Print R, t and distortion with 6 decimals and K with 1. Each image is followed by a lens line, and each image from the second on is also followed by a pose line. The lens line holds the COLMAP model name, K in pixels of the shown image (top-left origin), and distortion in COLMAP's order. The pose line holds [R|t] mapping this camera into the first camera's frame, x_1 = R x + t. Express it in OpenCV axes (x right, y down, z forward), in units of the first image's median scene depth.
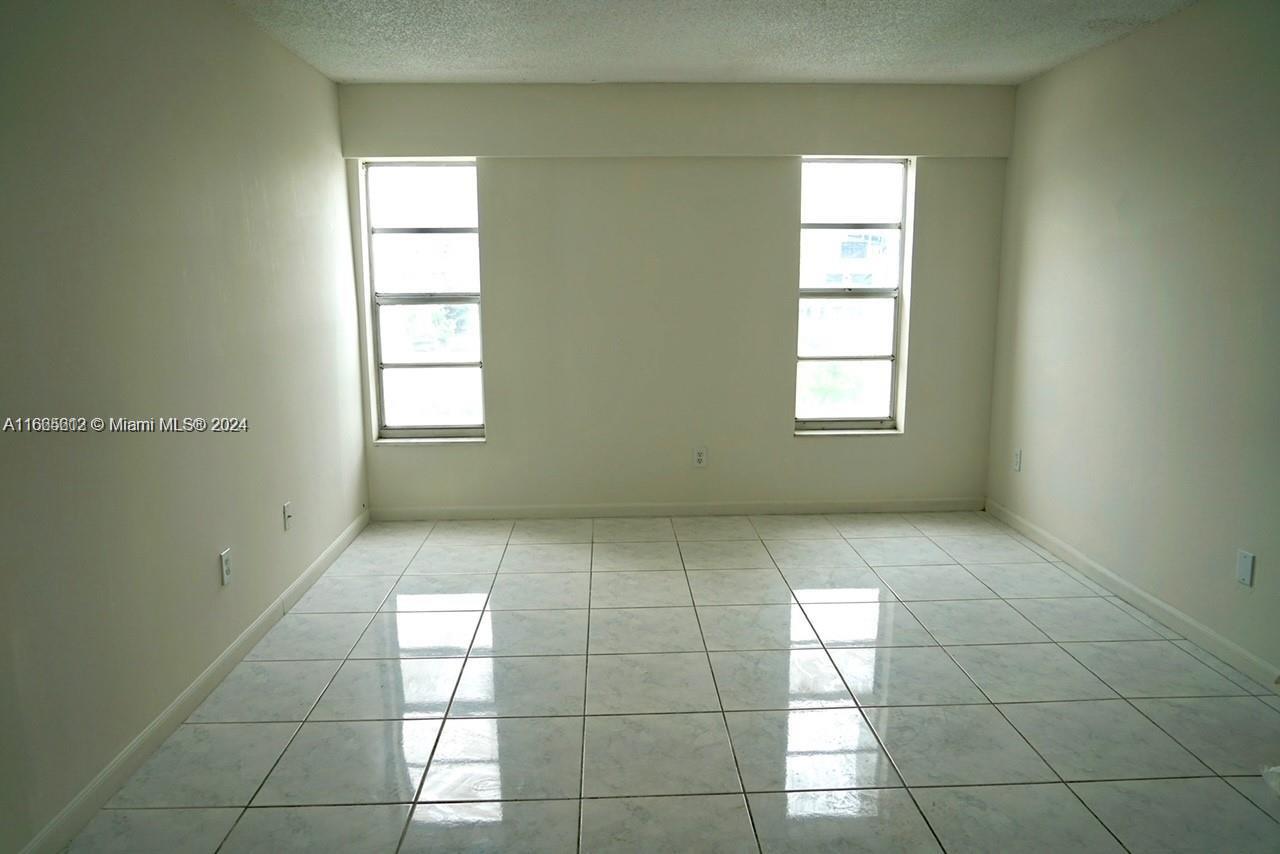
lens RADIAL K [[855.1, 0, 640.0], [0, 855.1, 427.0], [0, 0, 1]] dist [-0.024636, 0.028489]
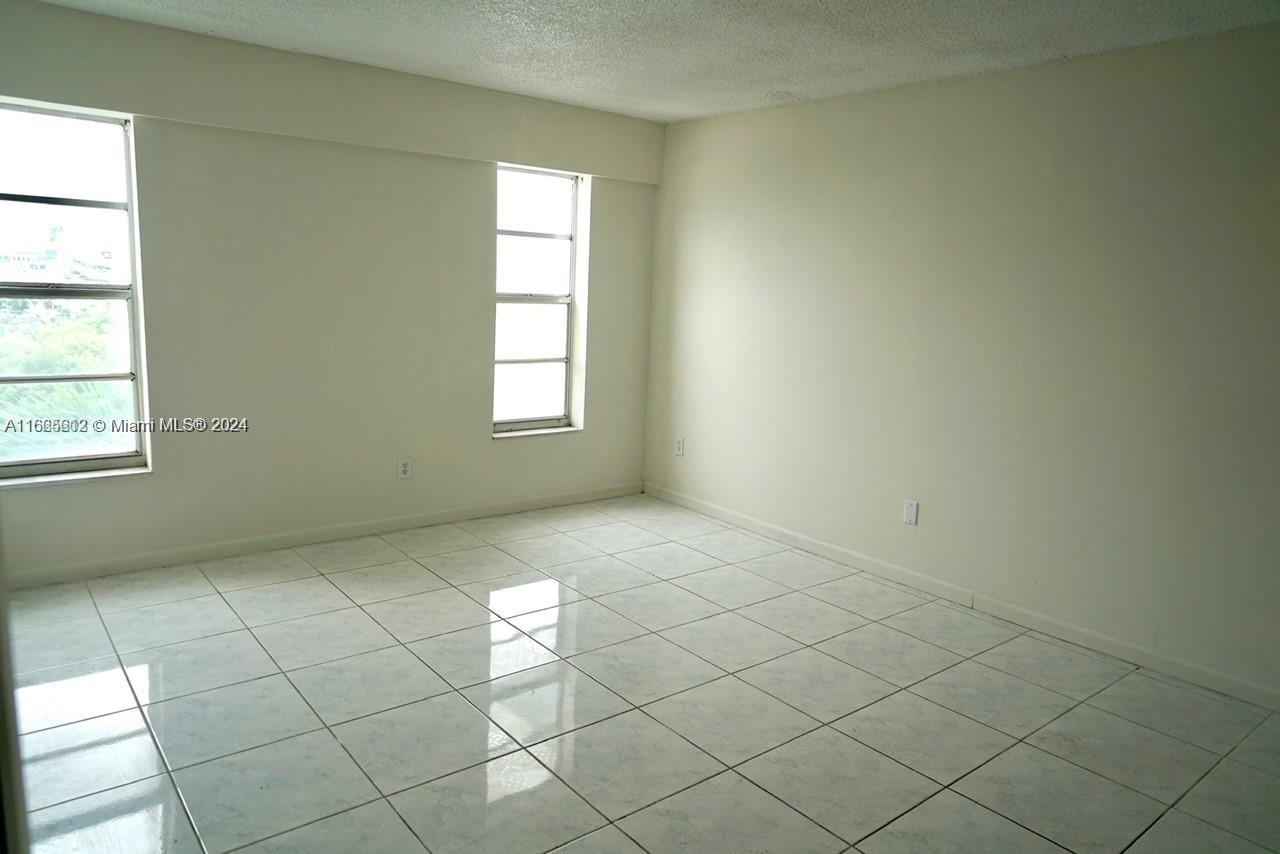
lens RADIAL K [[855.1, 0, 640.0], [0, 855.1, 427.0], [0, 0, 1]] dist [-0.024636, 0.028489]
pose [[0.803657, -0.059698, 0.592091, -0.284994], [0.054427, 0.998159, 0.026765, -0.021786], [-0.592599, 0.010716, 0.805427, 0.084938]]
